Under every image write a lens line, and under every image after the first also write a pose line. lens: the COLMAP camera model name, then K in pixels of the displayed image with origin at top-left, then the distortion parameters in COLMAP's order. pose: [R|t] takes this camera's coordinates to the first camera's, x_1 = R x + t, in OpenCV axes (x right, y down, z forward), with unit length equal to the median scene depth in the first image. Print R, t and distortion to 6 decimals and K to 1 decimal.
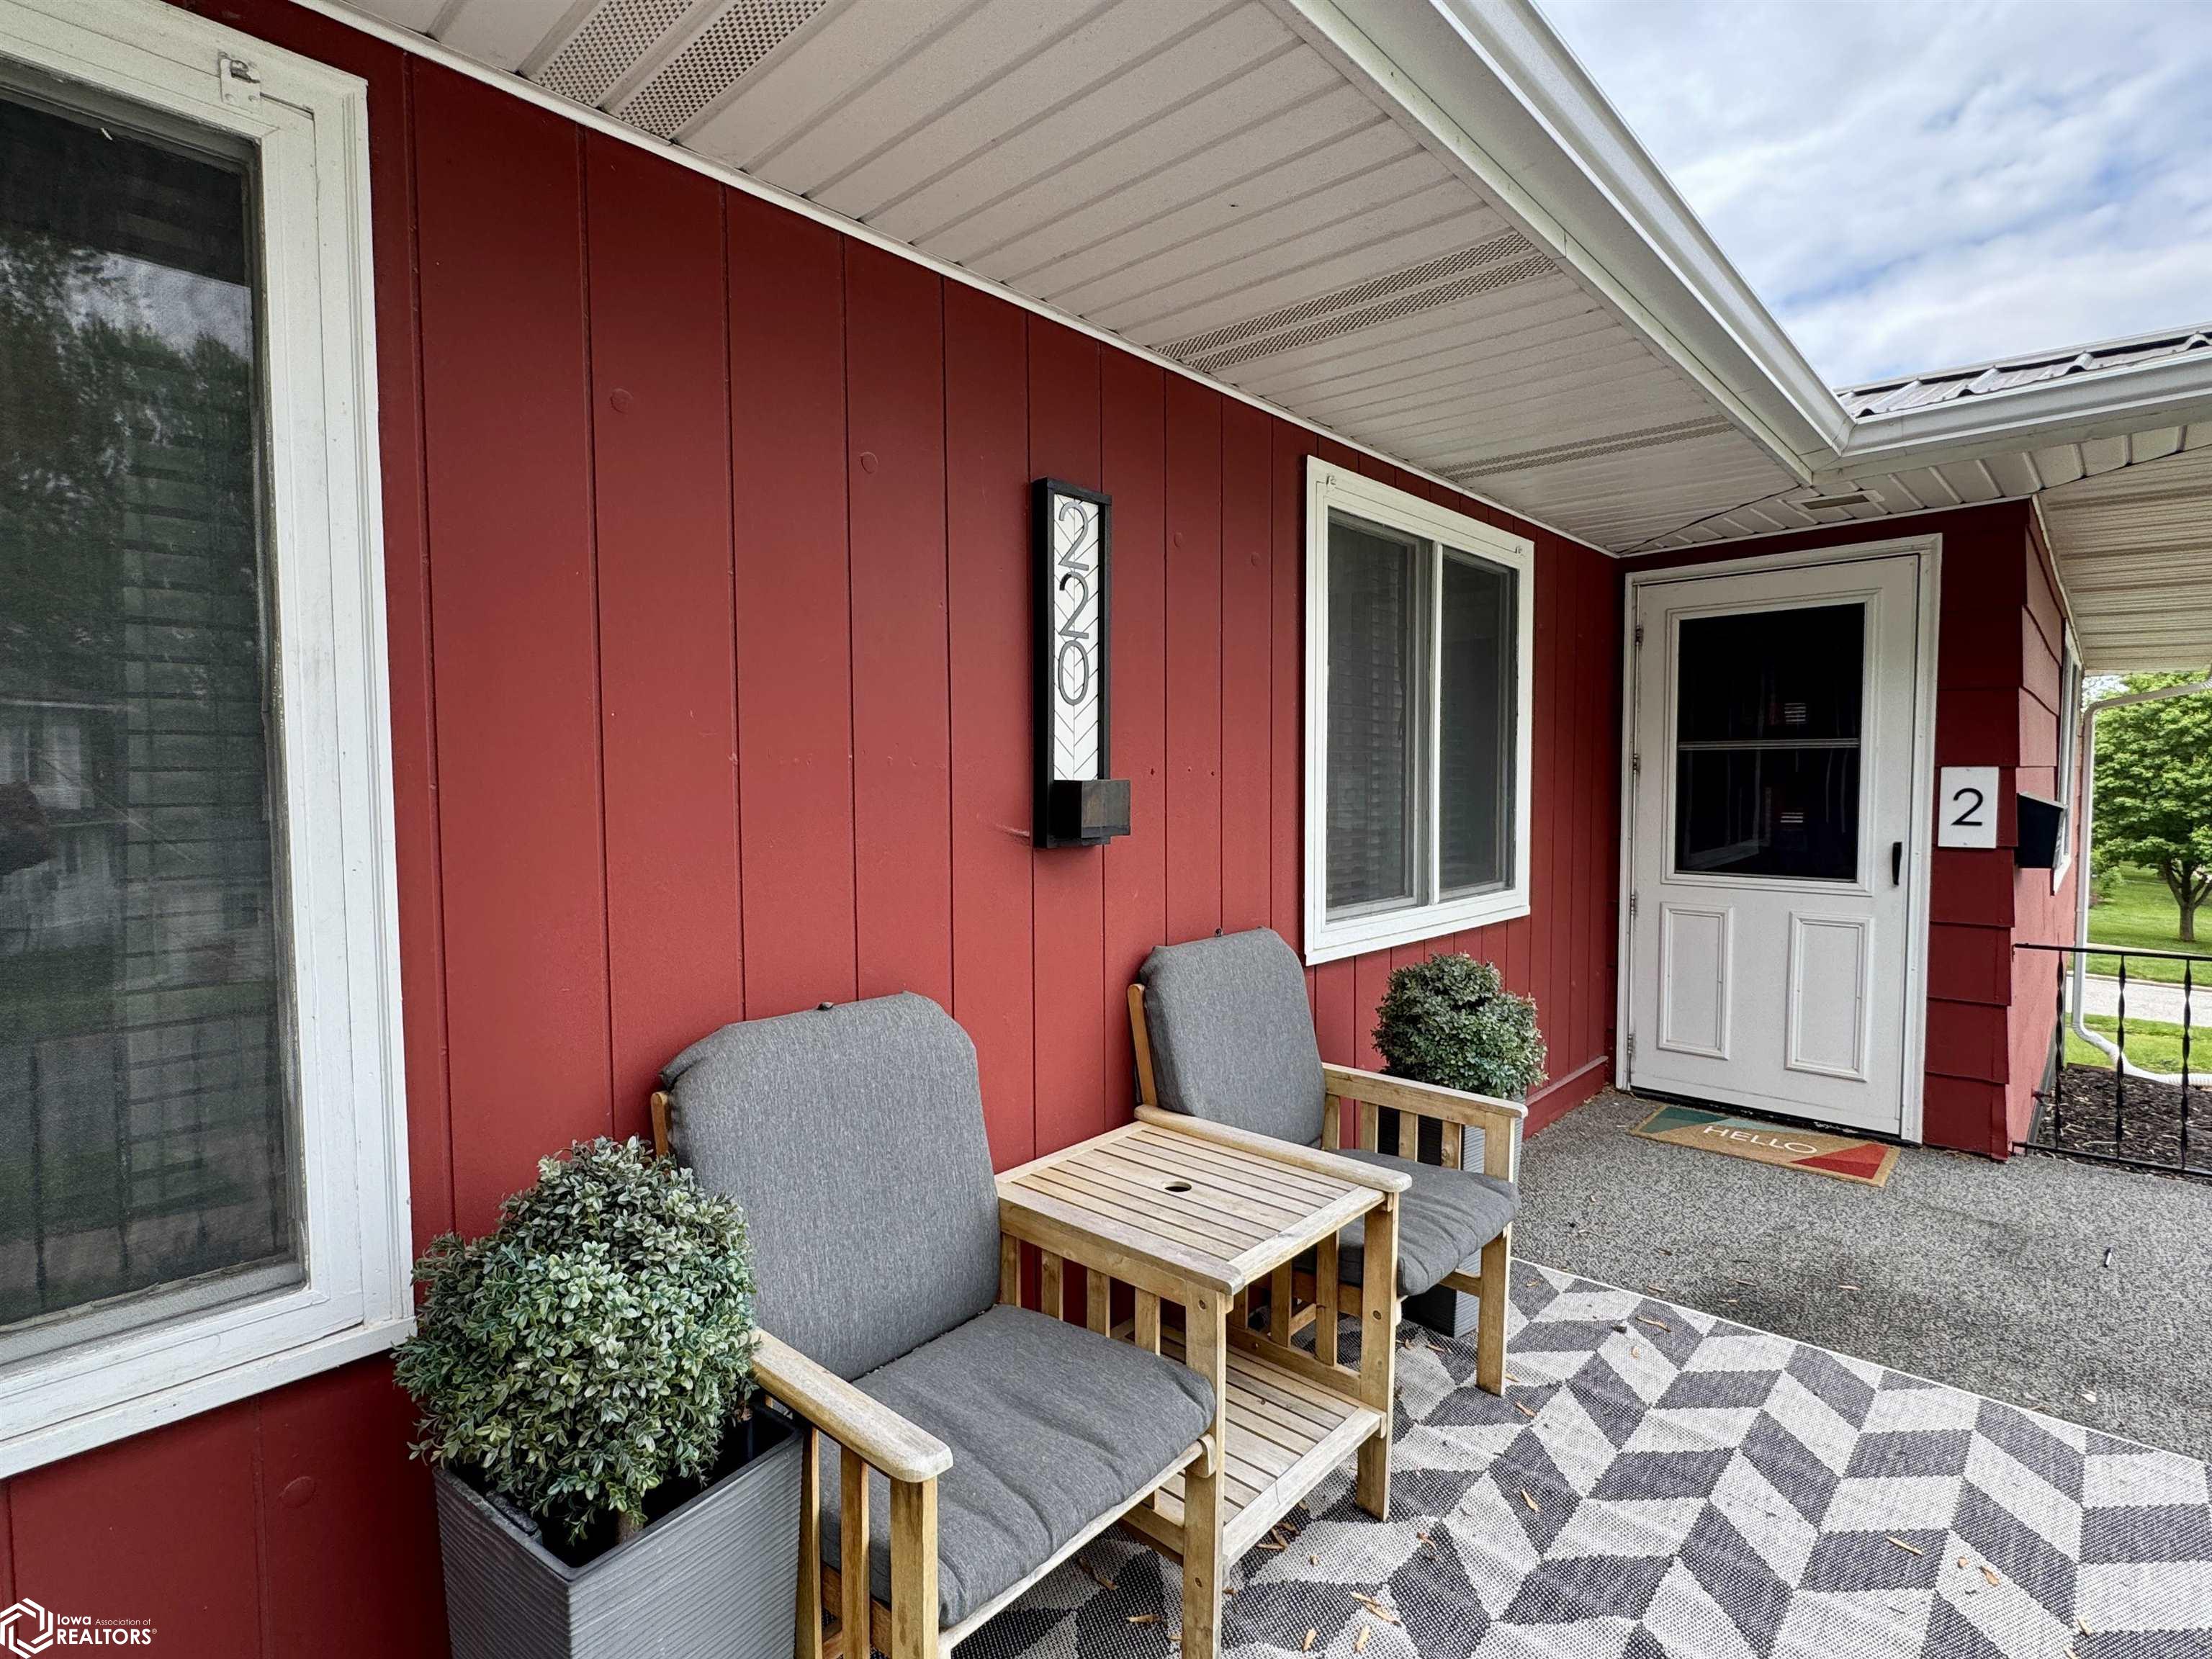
lens RADIAL K [[1090.1, 0, 1106.0], [0, 1090.1, 829.5], [0, 0, 1]] dist [0.000551, -0.000375]
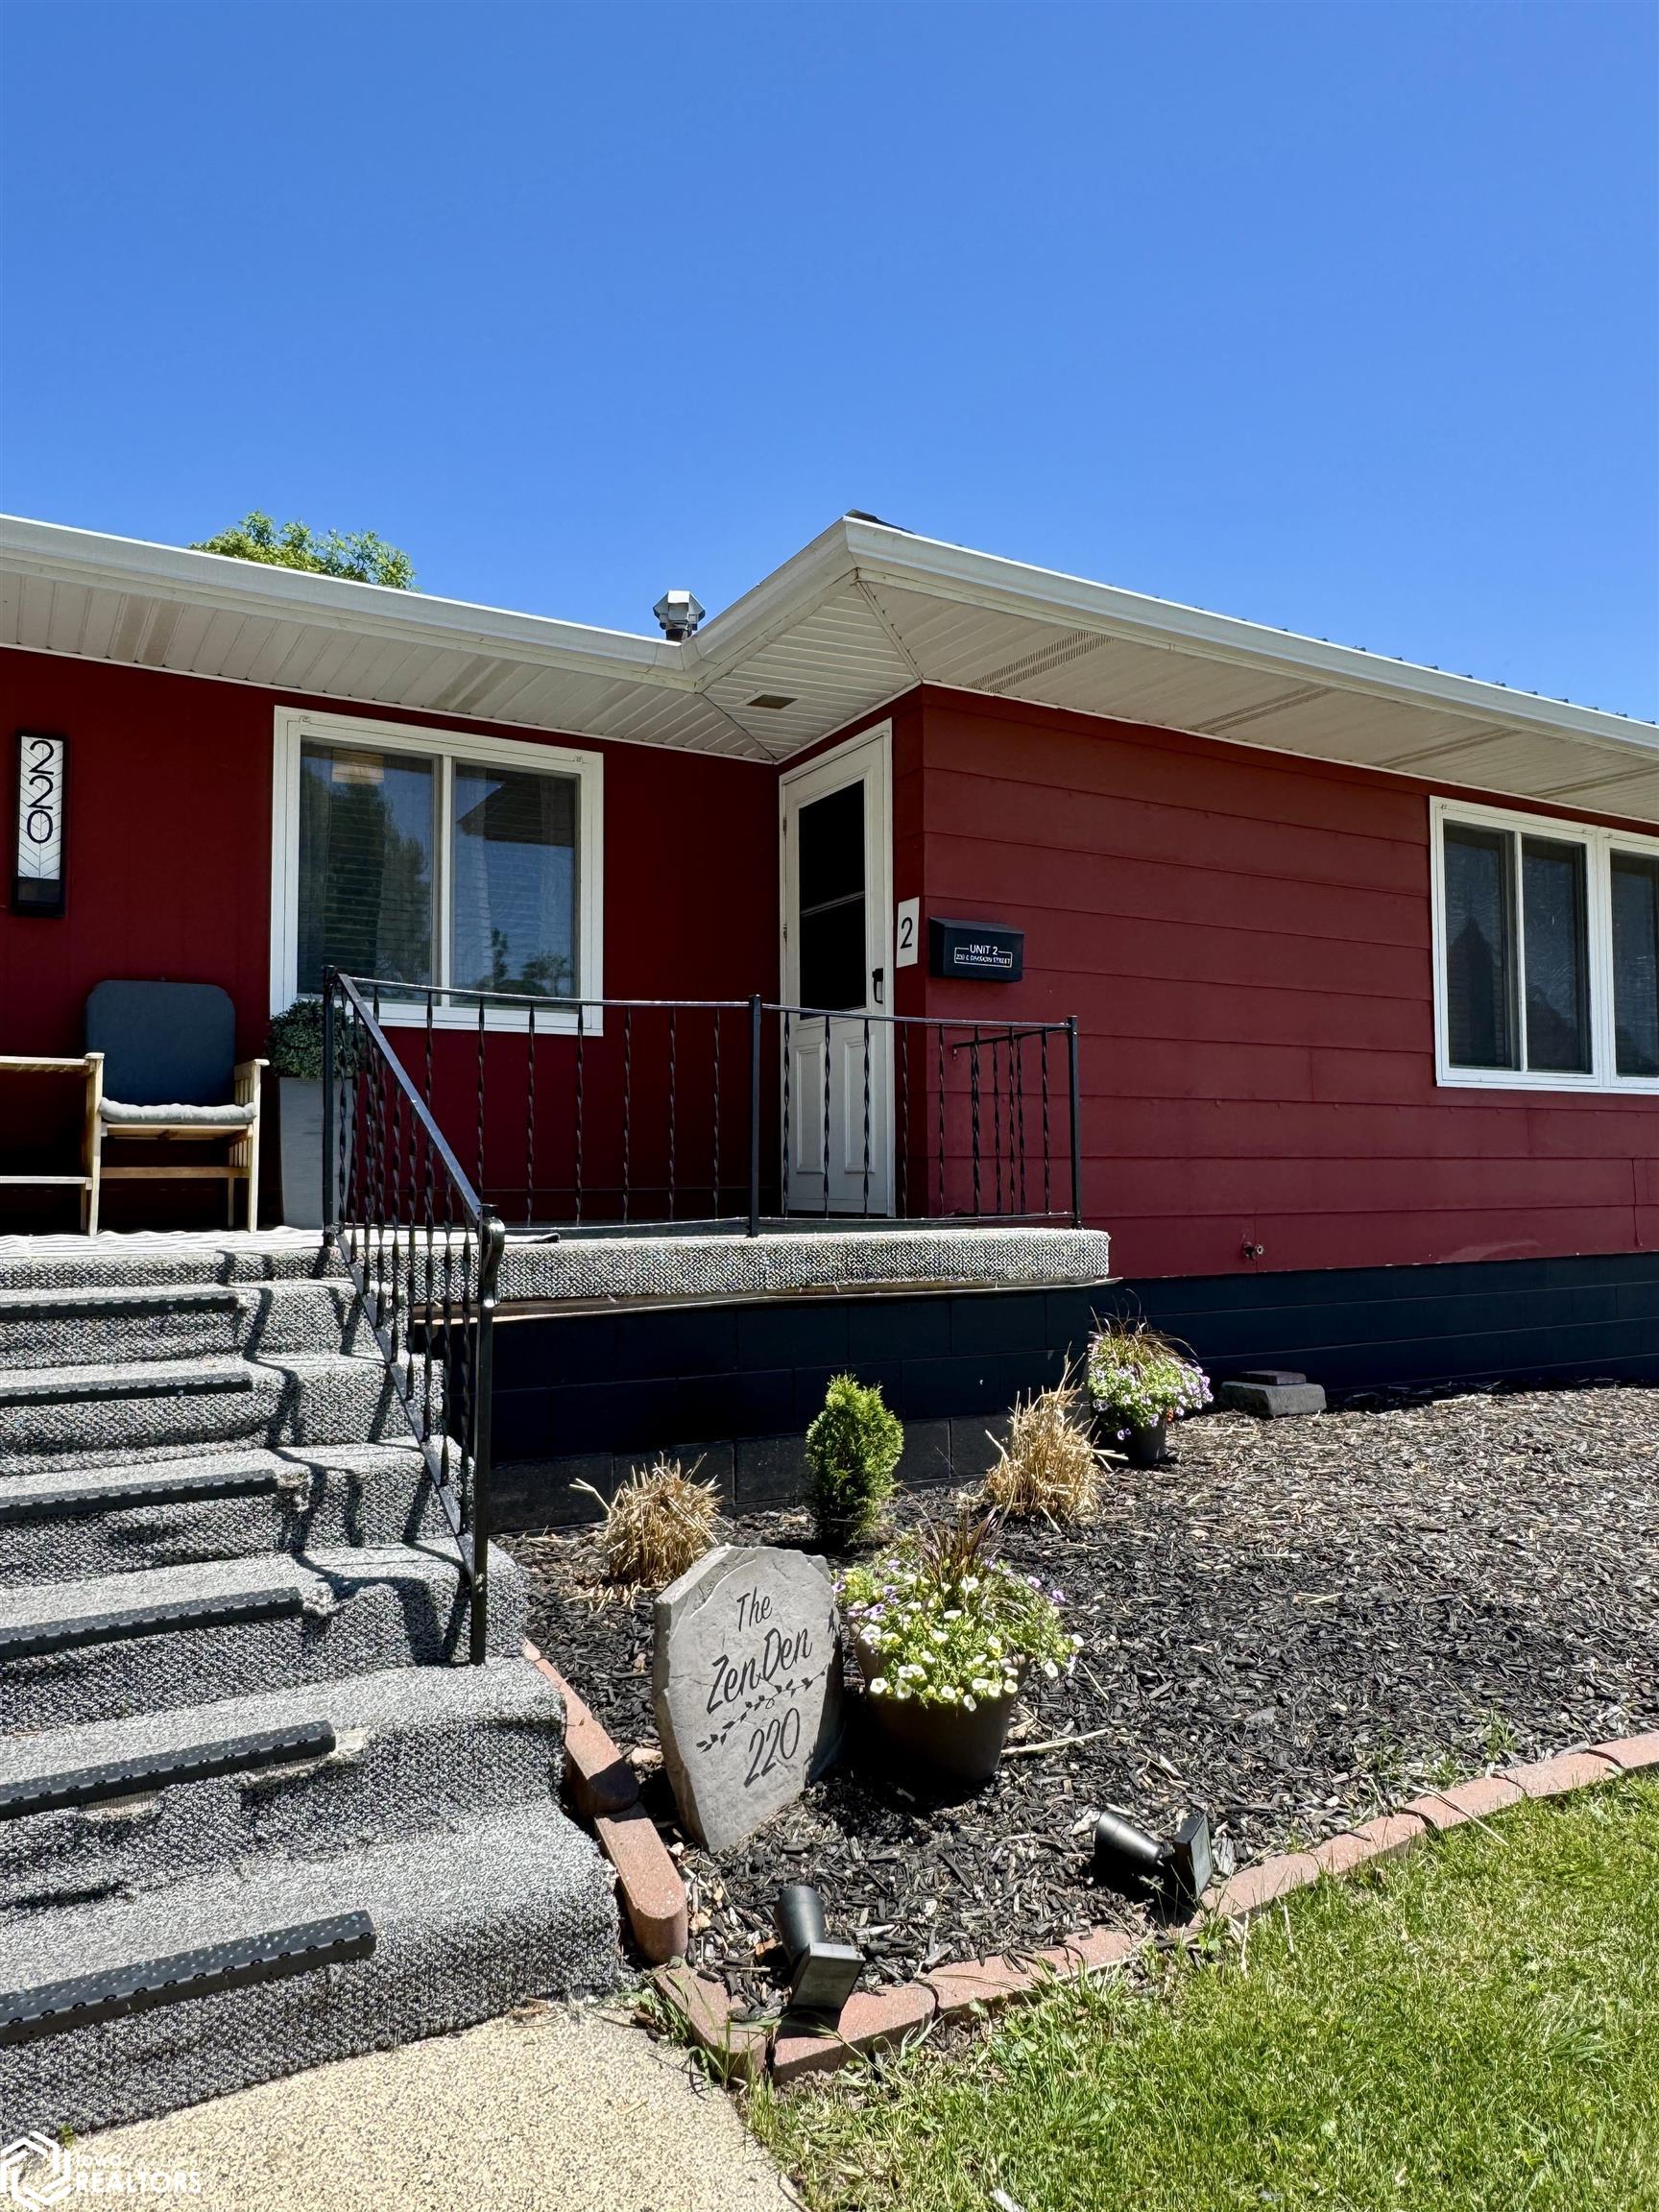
lens RADIAL K [[1479.4, 0, 808.2], [0, 1479.4, 1103.6], [0, 0, 1]] dist [-0.005025, 0.001712]
pose [[0.952598, -0.014779, -0.303872, 1.192380], [-0.015959, 0.995017, -0.098421, 0.336765], [0.303813, 0.098605, 0.947615, -0.589631]]
